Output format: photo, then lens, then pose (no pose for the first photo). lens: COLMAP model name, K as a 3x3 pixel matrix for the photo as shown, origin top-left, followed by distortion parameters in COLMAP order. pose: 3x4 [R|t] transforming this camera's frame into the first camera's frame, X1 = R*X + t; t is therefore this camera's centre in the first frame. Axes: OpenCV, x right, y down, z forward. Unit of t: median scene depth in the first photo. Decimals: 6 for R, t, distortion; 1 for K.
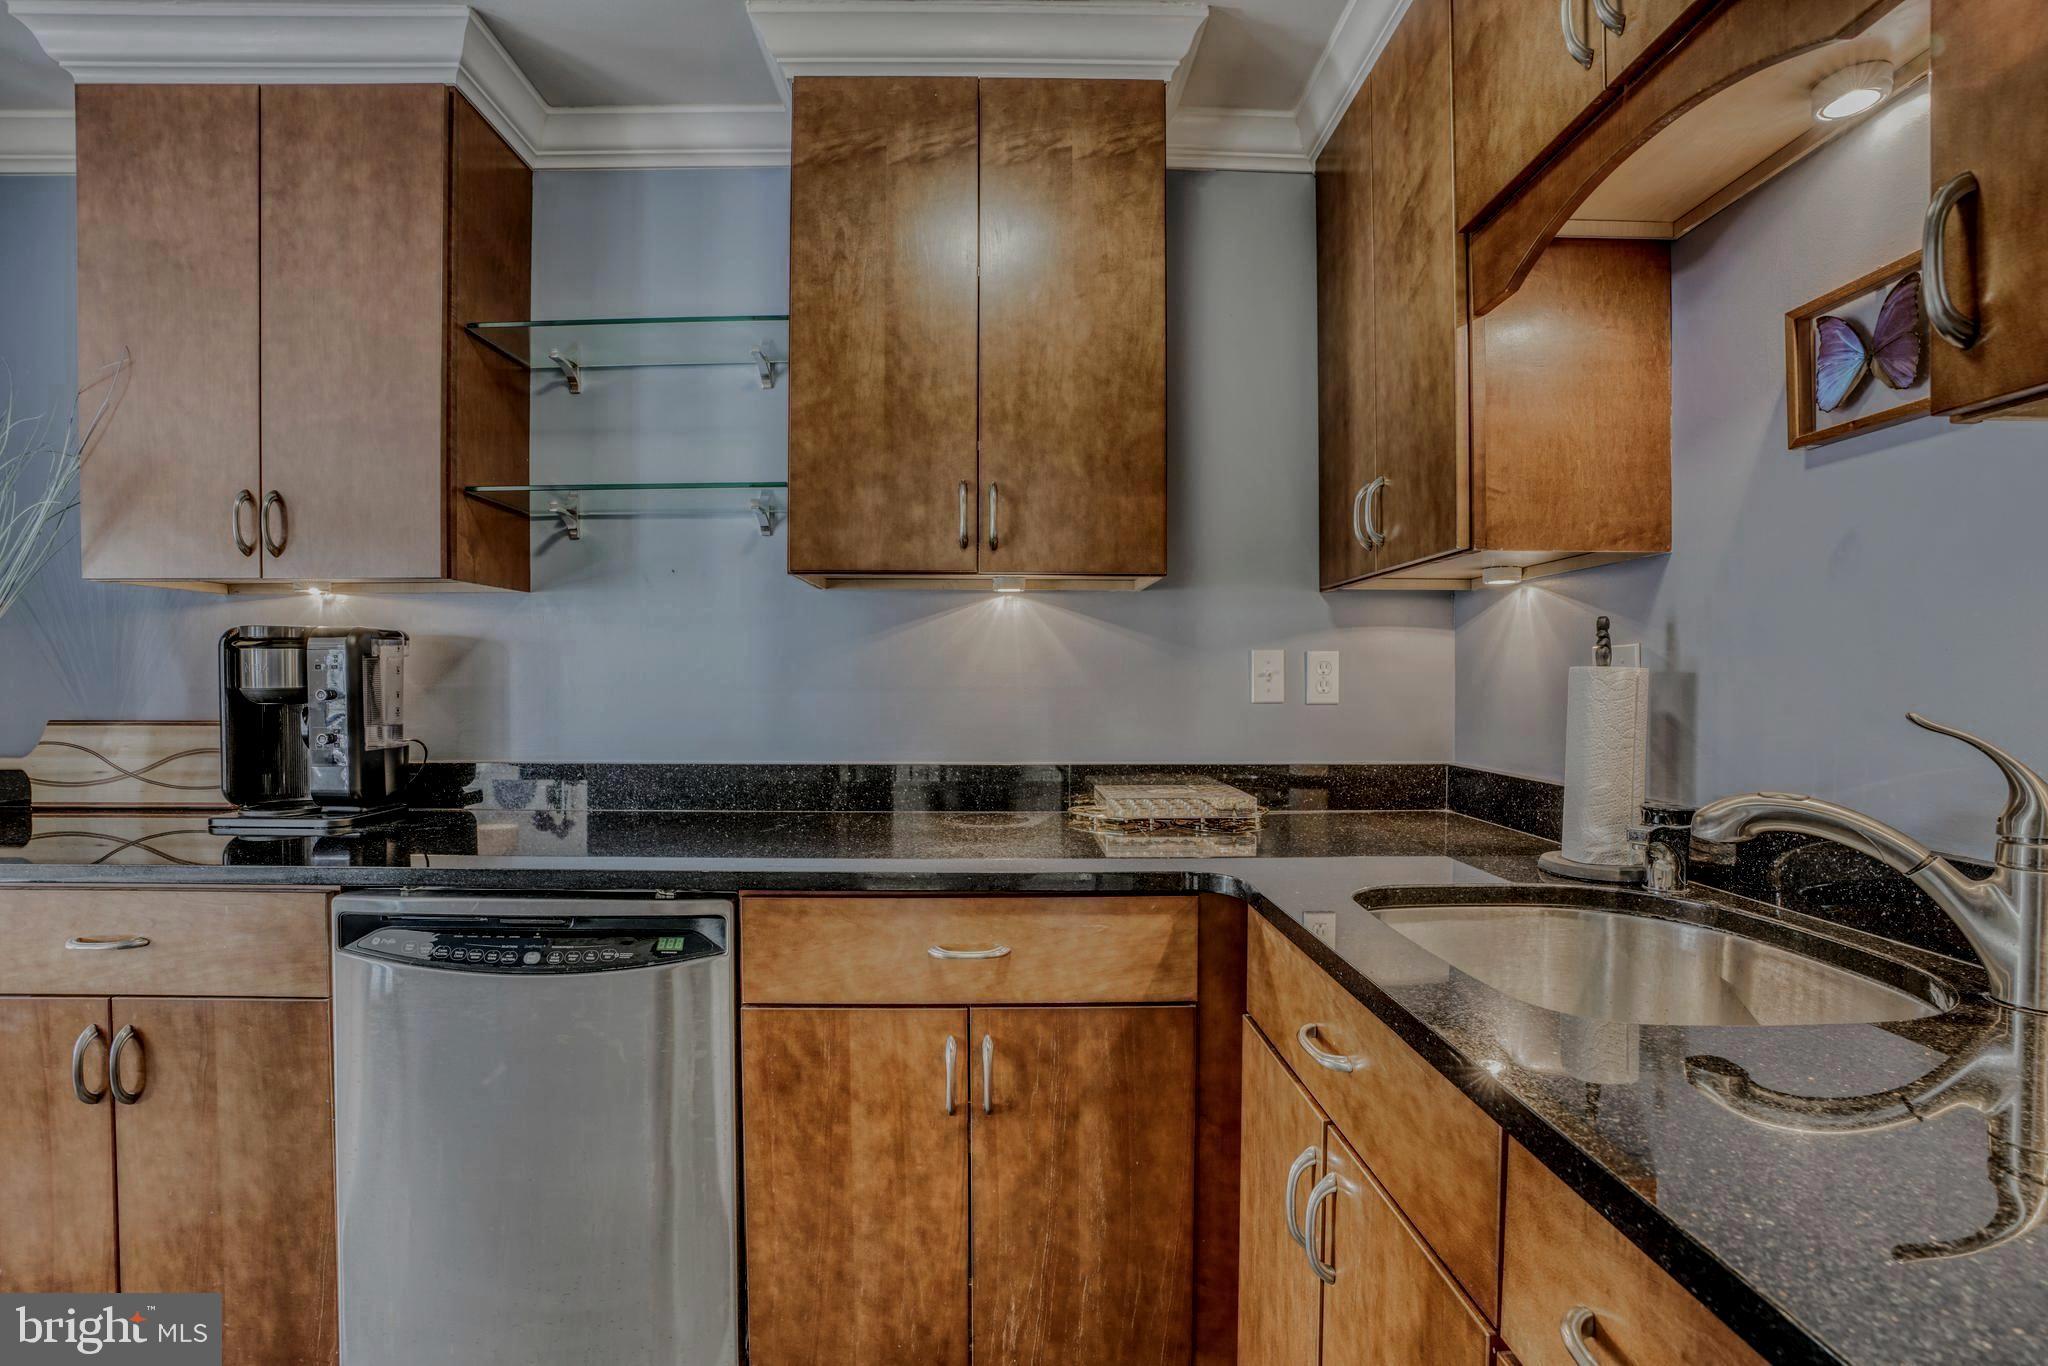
lens RADIAL K [[946.0, 0, 1014.2], [0, 946.0, 699.0], [0, 0, 1]] dist [-0.062900, 0.018663]
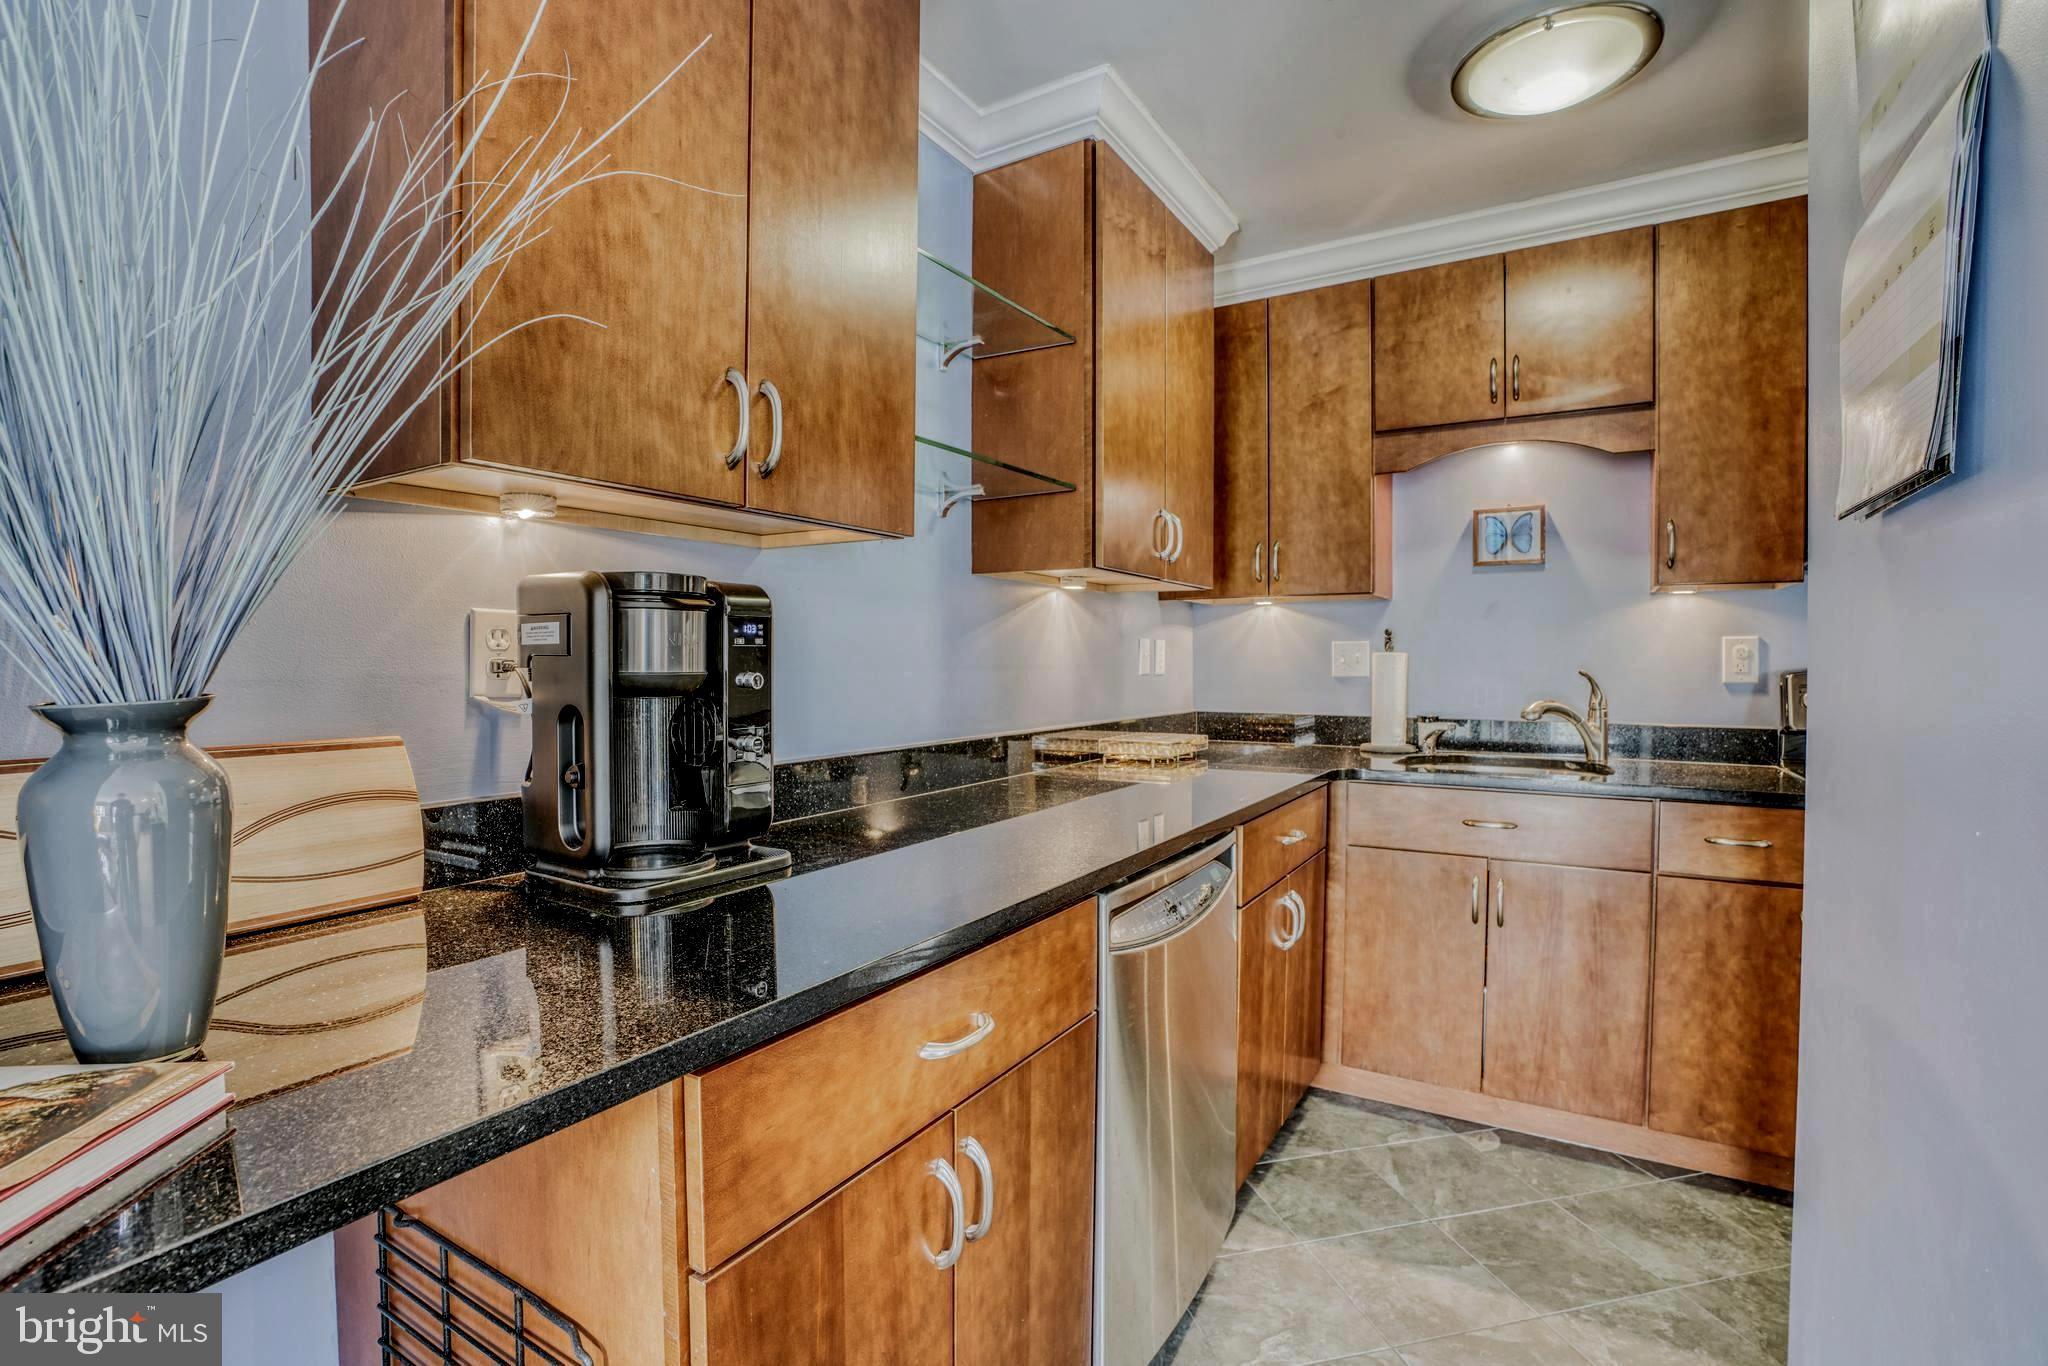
lens RADIAL K [[946.0, 0, 1015.0], [0, 946.0, 686.4], [0, 0, 1]] dist [-0.062900, 0.018663]
pose [[0.540991, -0.022923, 0.840716, -1.302509], [0.013933, 0.999736, 0.018293, -0.009570], [-0.840913, 0.001818, 0.541167, 0.465070]]
